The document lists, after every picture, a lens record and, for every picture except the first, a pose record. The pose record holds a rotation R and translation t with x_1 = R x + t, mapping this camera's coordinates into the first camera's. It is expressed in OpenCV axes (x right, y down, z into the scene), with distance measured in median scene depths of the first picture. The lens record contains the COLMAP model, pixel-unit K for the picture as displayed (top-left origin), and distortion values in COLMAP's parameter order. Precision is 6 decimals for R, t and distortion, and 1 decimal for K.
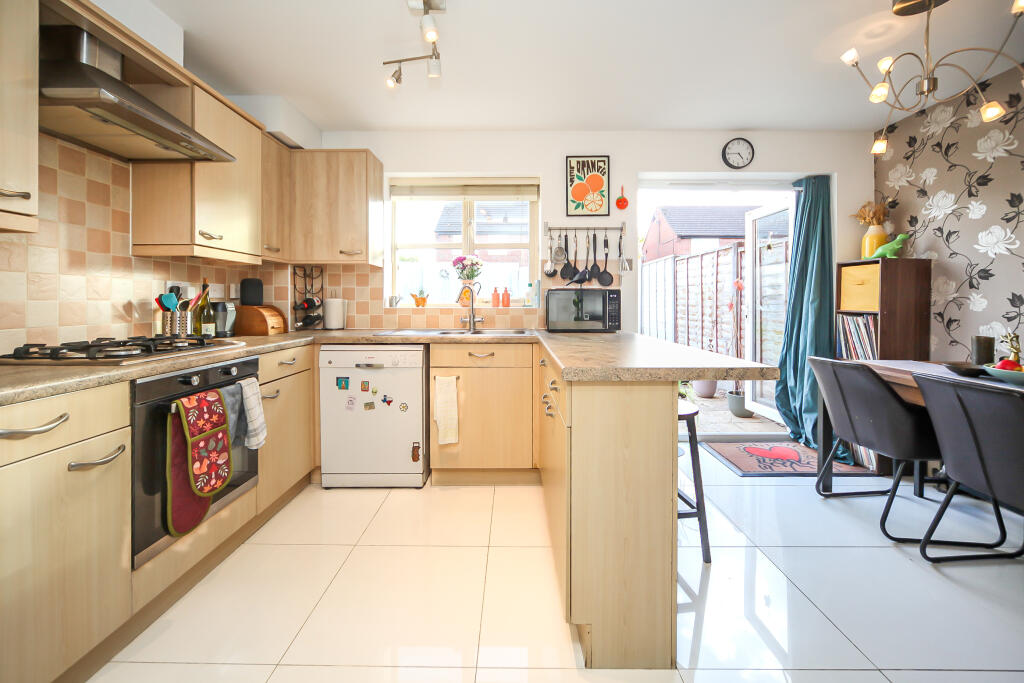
lens RADIAL K [[390.3, 0, 508.4], [0, 390.3, 302.7], [0, 0, 1]] dist [-0.001264, 0.000137]
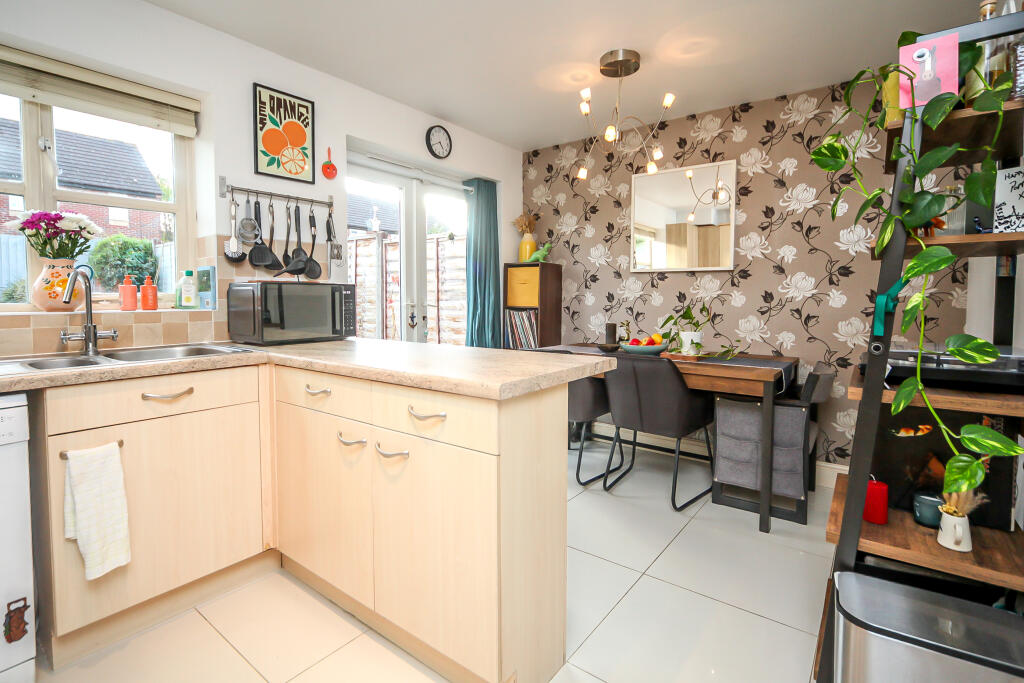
lens RADIAL K [[486.8, 0, 494.4], [0, 486.8, 316.9], [0, 0, 1]] dist [0.004975, 0.001594]
pose [[0.625110, -0.034286, 0.779783, -0.261877], [0.003654, 0.999152, 0.041002, -0.006706], [-0.780528, -0.022782, 0.624706, 0.146079]]
